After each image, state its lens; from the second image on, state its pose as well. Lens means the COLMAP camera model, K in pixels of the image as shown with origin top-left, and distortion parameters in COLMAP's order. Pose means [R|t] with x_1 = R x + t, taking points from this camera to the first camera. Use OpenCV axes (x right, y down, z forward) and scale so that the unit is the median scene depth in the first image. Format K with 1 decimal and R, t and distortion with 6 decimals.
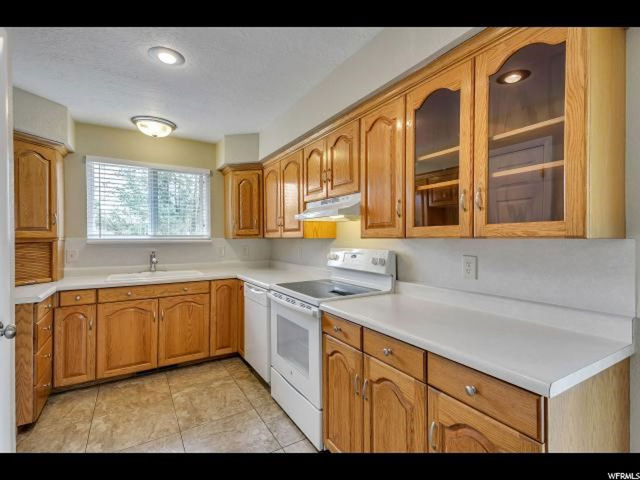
lens RADIAL K [[304.9, 0, 321.0], [0, 304.9, 238.6], [0, 0, 1]] dist [0.016828, -0.000315]
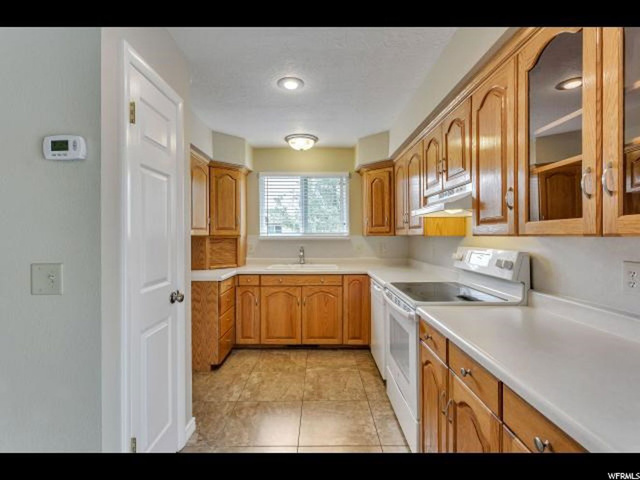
lens RADIAL K [[304.9, 0, 318.3], [0, 304.9, 236.9], [0, 0, 1]] dist [0.016828, -0.000315]
pose [[0.849170, 0.001328, -0.528117, 0.167658], [0.001381, 0.999988, 0.004736, -0.002586], [0.528117, -0.004751, 0.849158, 0.035982]]
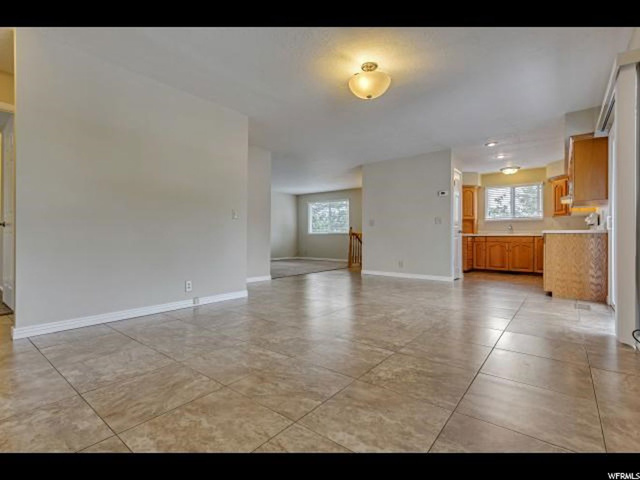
lens RADIAL K [[304.9, 0, 319.4], [0, 304.9, 236.6], [0, 0, 1]] dist [0.016828, -0.000315]
pose [[0.336668, -0.008122, -0.941588, 1.401211], [-0.006555, 0.999918, -0.010969, 0.210984], [0.941601, 0.009865, 0.336587, -1.375078]]
